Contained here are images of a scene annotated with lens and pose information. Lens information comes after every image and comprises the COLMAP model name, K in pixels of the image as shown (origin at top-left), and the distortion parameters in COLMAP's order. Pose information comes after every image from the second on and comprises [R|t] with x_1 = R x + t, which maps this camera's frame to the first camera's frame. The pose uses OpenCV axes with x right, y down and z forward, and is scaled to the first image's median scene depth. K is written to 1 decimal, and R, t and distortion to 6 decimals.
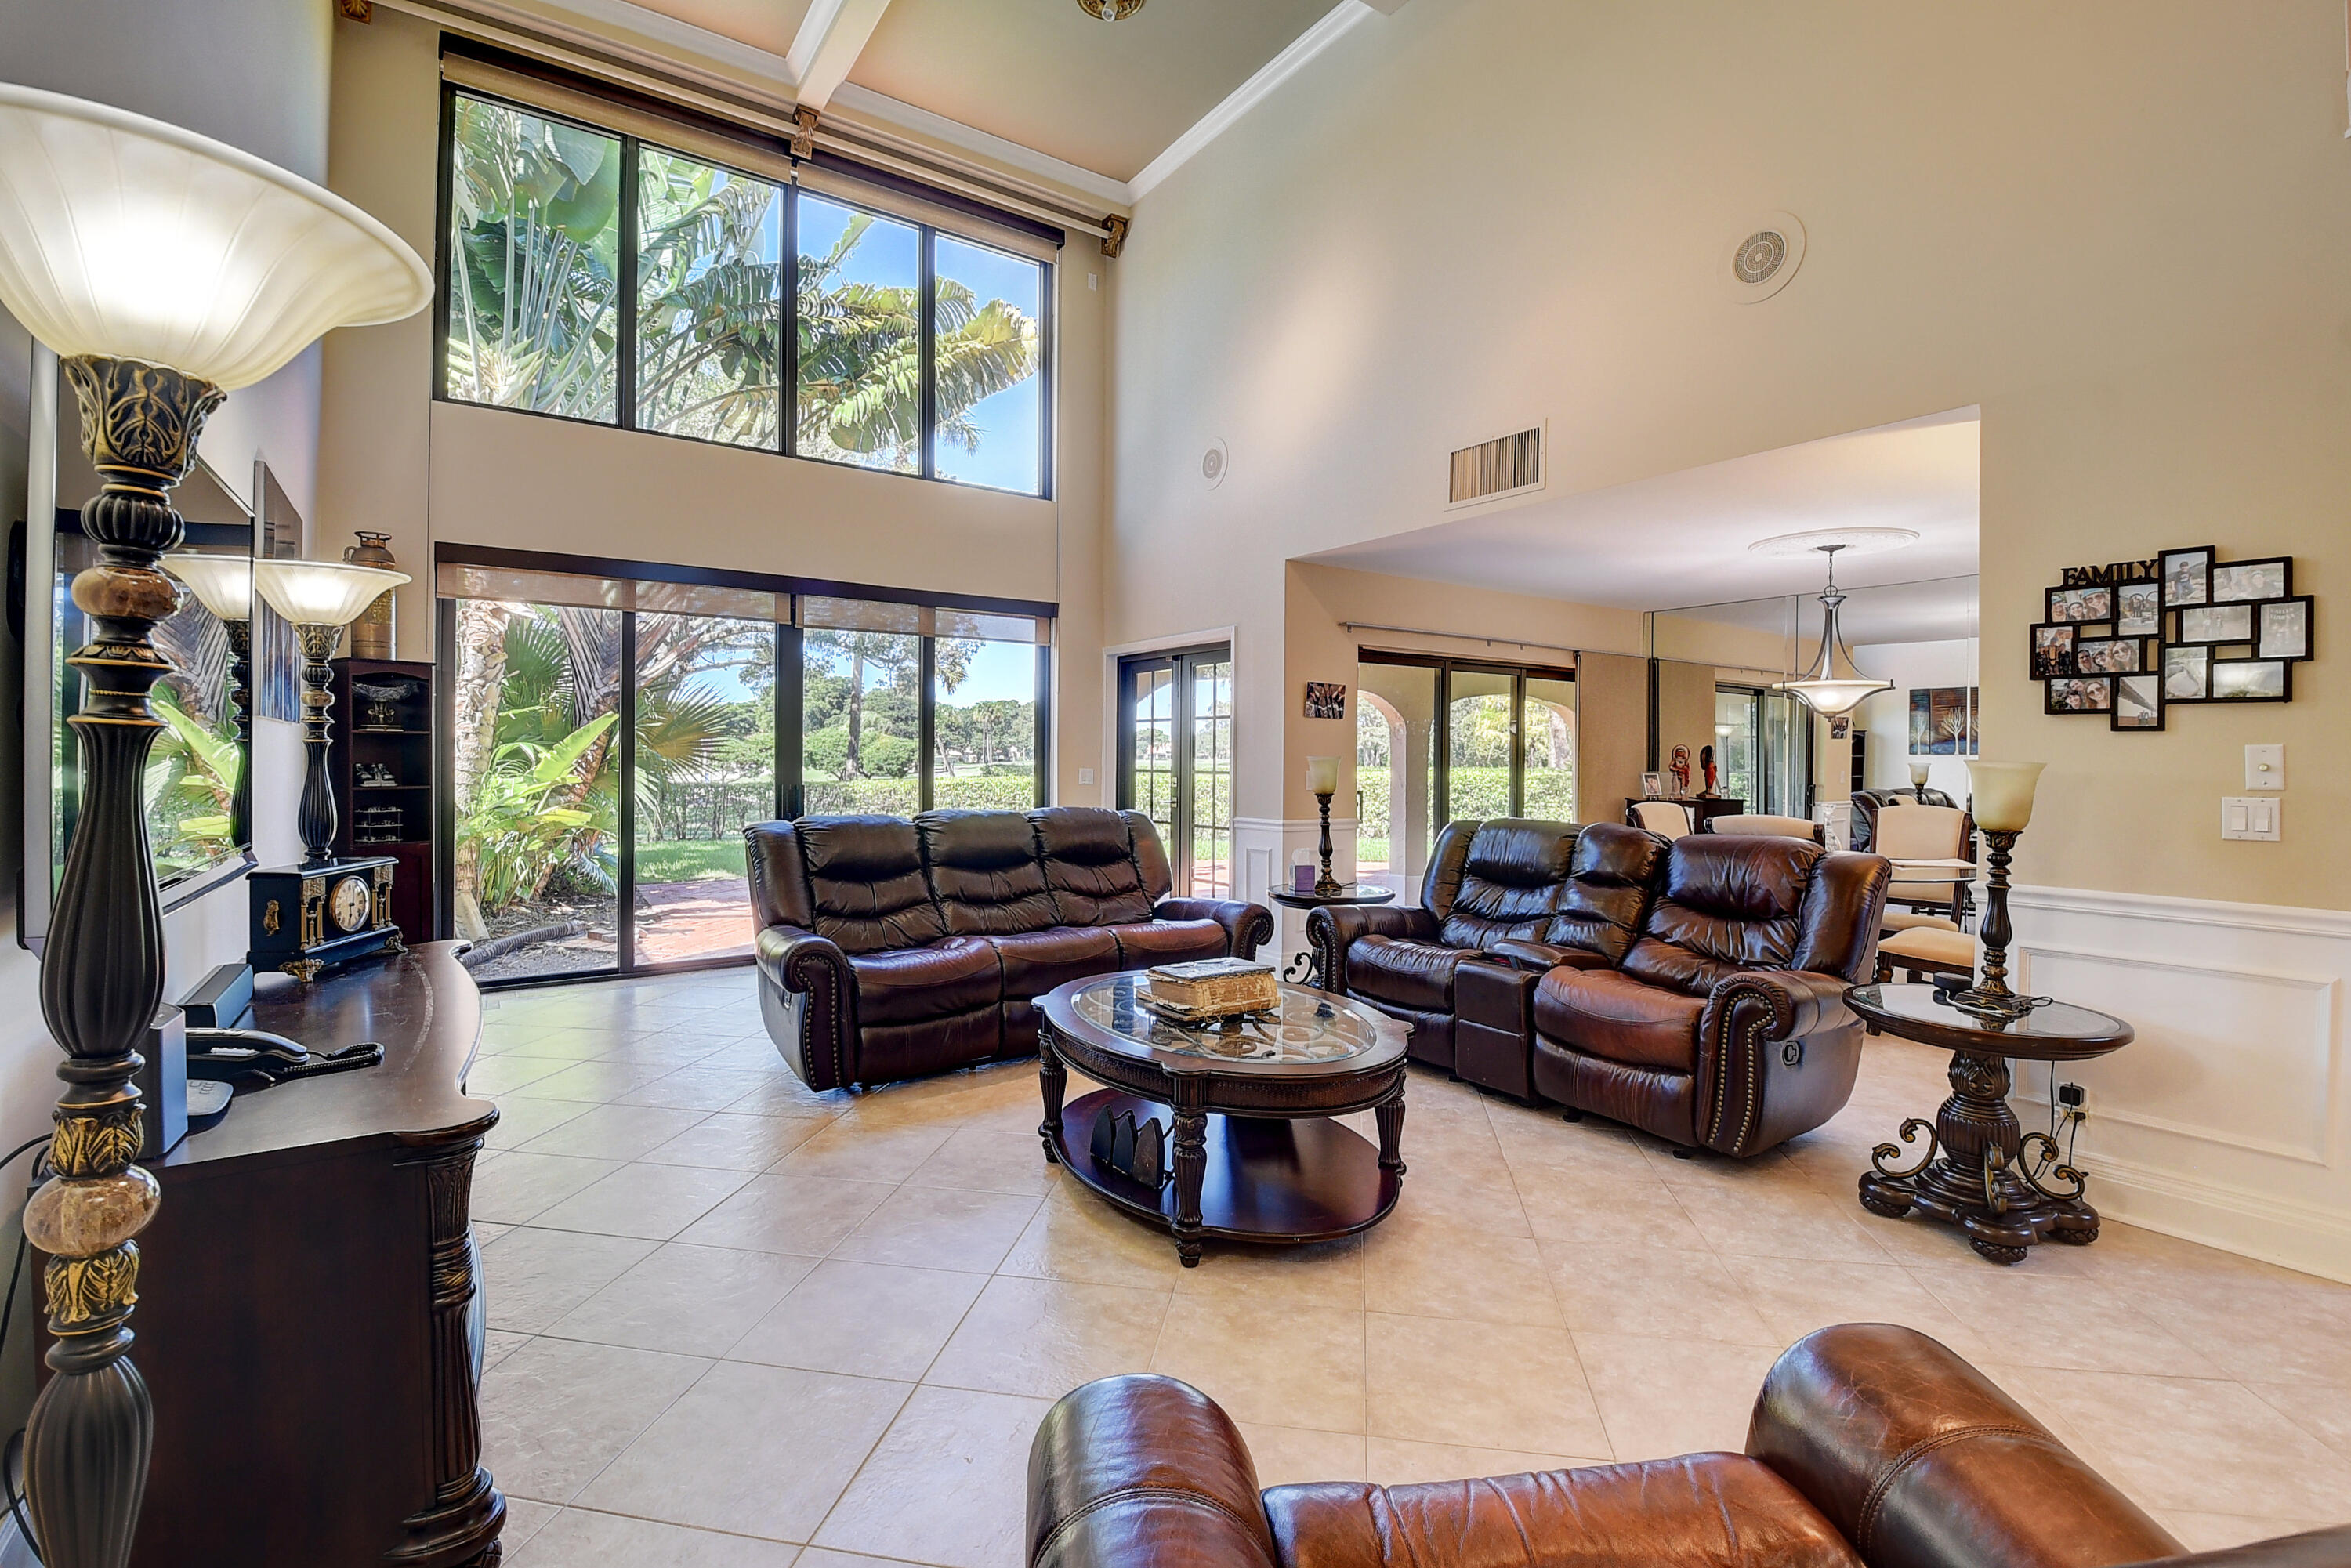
lens RADIAL K [[1030.0, 0, 1177.0], [0, 1030.0, 759.9], [0, 0, 1]] dist [-0.030043, -0.000027]
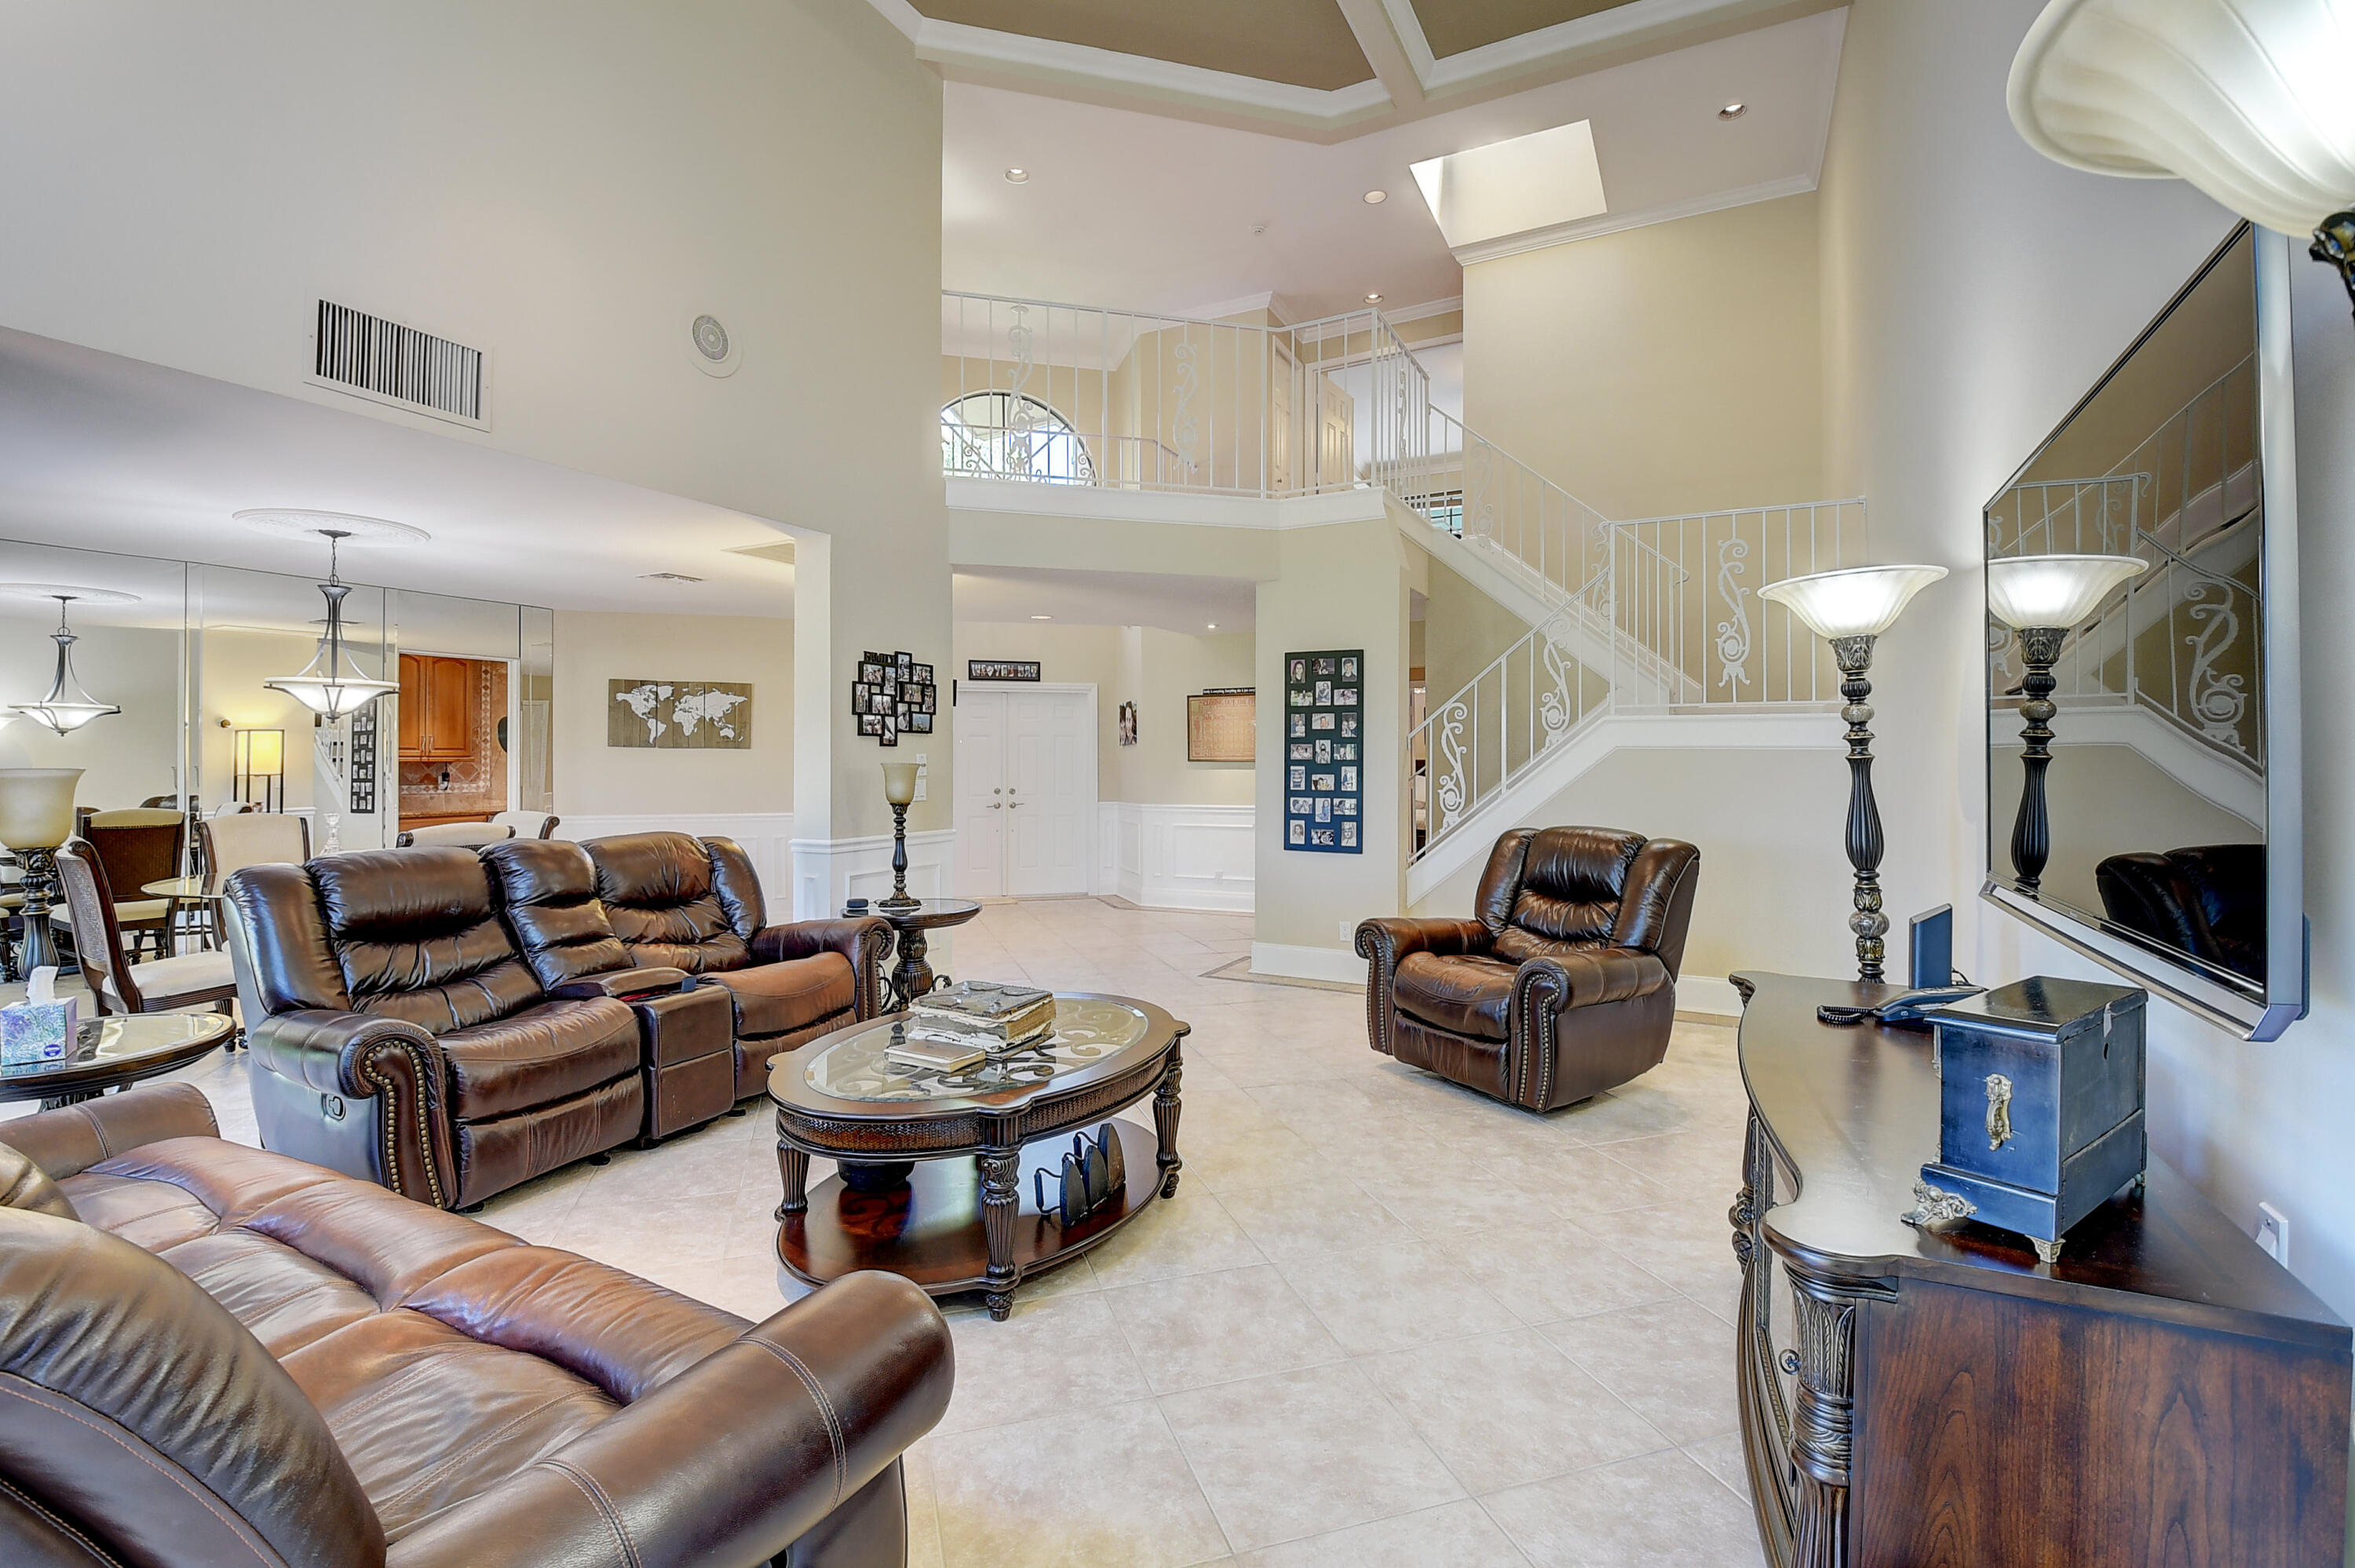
lens RADIAL K [[1031.6, 0, 1179.0], [0, 1031.6, 759.9], [0, 0, 1]] dist [-0.030043, -0.000027]
pose [[-0.466663, -0.002638, 0.884431, -0.917196], [0.005235, 0.999970, 0.005745, -0.012416], [-0.884420, 0.007311, -0.466635, 1.357657]]
